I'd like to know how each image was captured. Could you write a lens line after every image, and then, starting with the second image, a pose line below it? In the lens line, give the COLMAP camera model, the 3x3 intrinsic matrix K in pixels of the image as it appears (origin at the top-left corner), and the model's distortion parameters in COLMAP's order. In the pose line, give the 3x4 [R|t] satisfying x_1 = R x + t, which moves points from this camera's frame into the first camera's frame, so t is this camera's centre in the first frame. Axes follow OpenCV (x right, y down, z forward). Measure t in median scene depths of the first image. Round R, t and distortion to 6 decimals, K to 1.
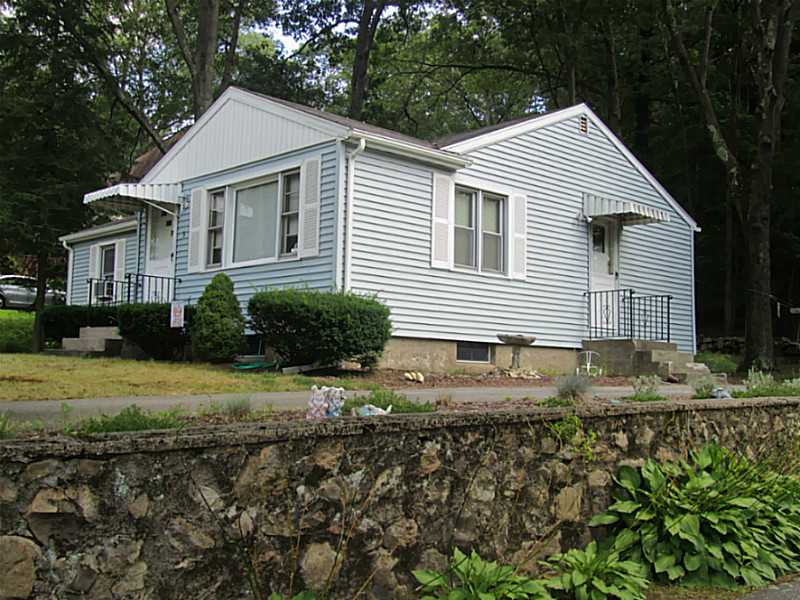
lens RADIAL K [[940.9, 0, 400.0], [0, 940.9, 300.0], [0, 0, 1]] dist [-0.074803, -0.004818]
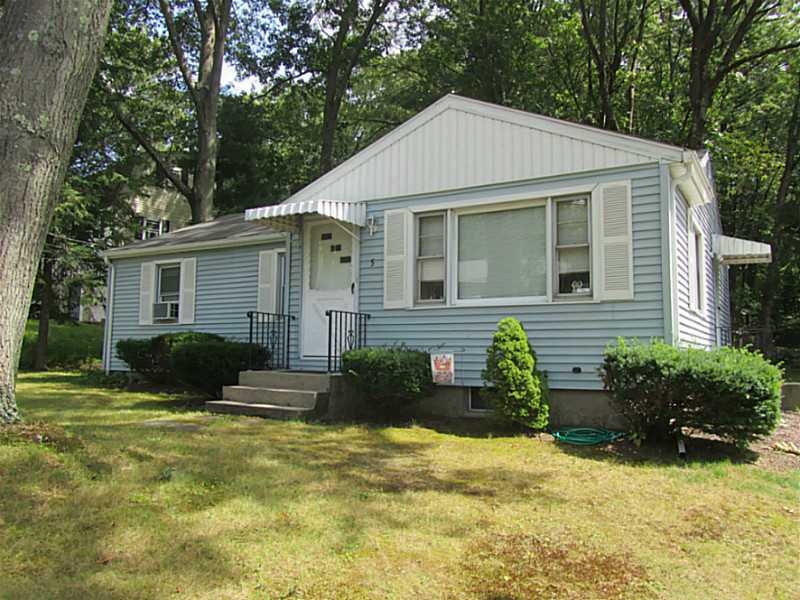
lens RADIAL K [[664.8, 0, 400.0], [0, 664.8, 300.0], [0, 0, 1]] dist [-0.033826, 0.002305]
pose [[0.962286, 0.009304, 0.271880, -0.384443], [-0.011307, 0.999919, 0.005799, -0.040753], [-0.271804, -0.008655, 0.962314, 0.417076]]
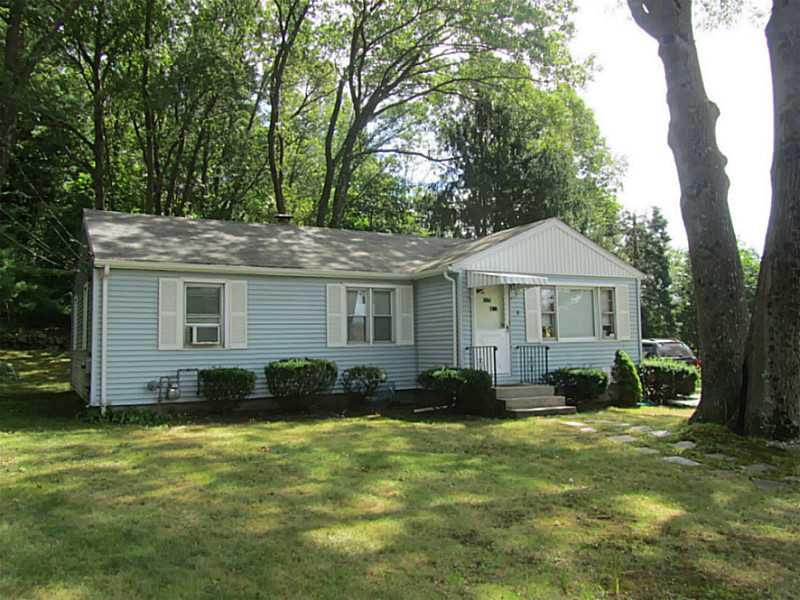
lens RADIAL K [[664.8, 0, 400.0], [0, 664.8, 300.0], [0, 0, 1]] dist [-0.033826, 0.002305]
pose [[0.227146, 0.024157, 0.973561, -1.247650], [-0.067548, 0.997675, -0.008996, -0.070997], [-0.971515, -0.063719, 0.228250, 0.975151]]
